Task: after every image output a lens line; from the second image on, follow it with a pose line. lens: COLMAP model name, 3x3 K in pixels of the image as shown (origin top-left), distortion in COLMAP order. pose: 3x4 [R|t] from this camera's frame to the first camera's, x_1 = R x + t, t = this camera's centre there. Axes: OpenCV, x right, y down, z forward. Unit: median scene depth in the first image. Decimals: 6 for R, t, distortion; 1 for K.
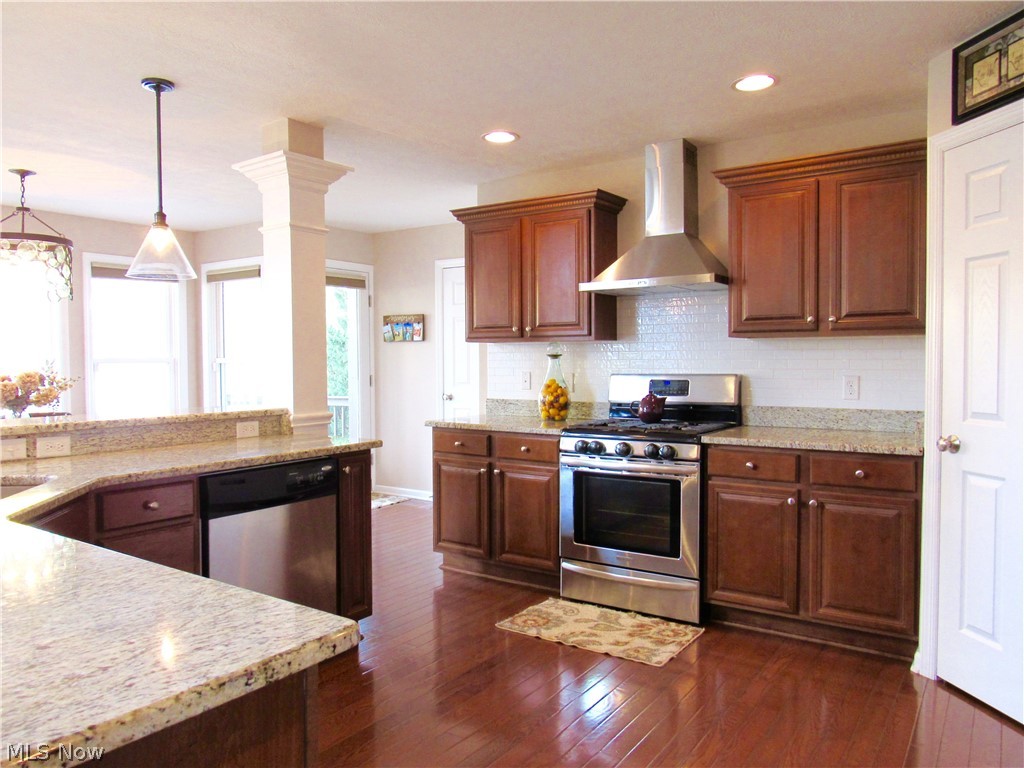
lens RADIAL K [[733.5, 0, 503.2], [0, 733.5, 383.3], [0, 0, 1]] dist [-0.026553, 0.009126]
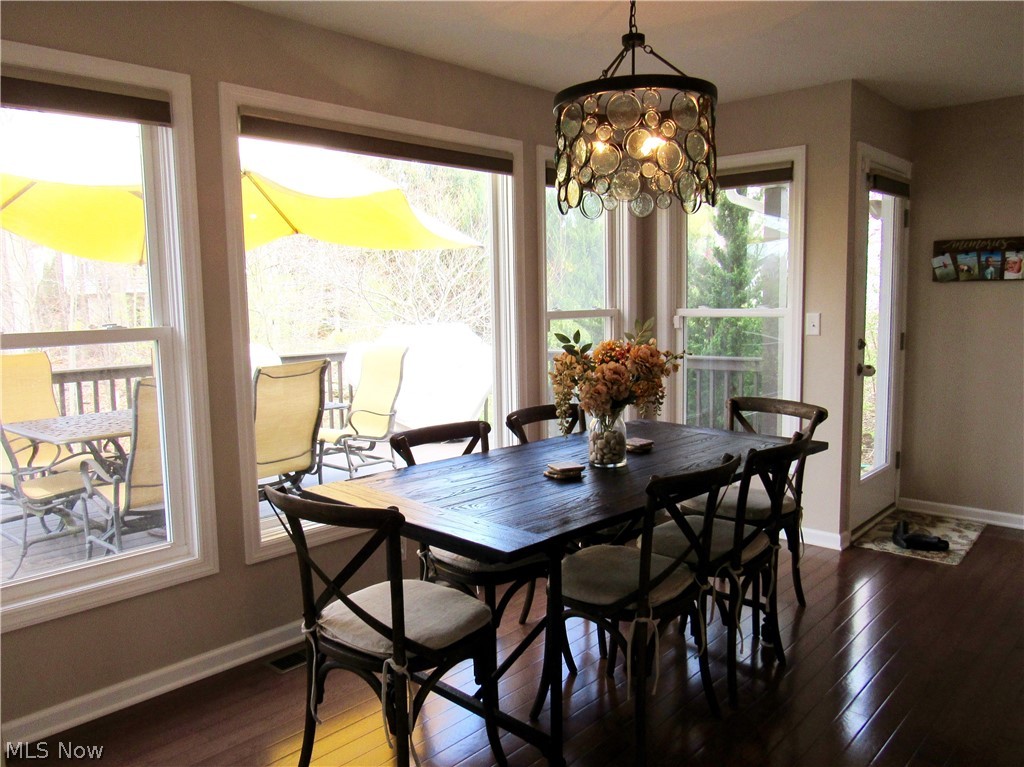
lens RADIAL K [[783.8, 0, 508.7], [0, 783.8, 379.4], [0, 0, 1]] dist [-0.023924, -0.001228]
pose [[0.991971, 0.003117, -0.126426, -0.823197], [0.006046, 0.997384, 0.072031, -0.040691], [0.126320, -0.072217, 0.989357, 0.494434]]
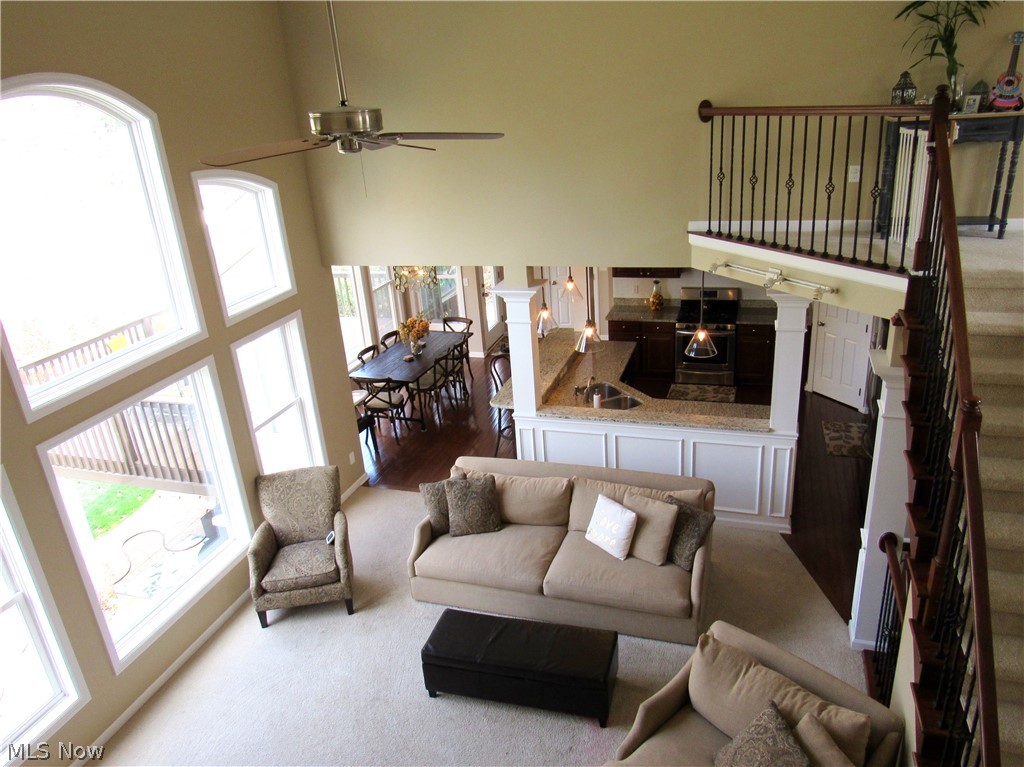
lens RADIAL K [[733.5, 0, 512.9], [0, 733.5, 393.3], [0, 0, 1]] dist [-0.026553, 0.009126]
pose [[0.953745, -0.171922, 0.246604, -1.164610], [0.075264, 0.930760, 0.357801, -0.671558], [-0.291043, -0.322691, 0.900647, -1.229173]]
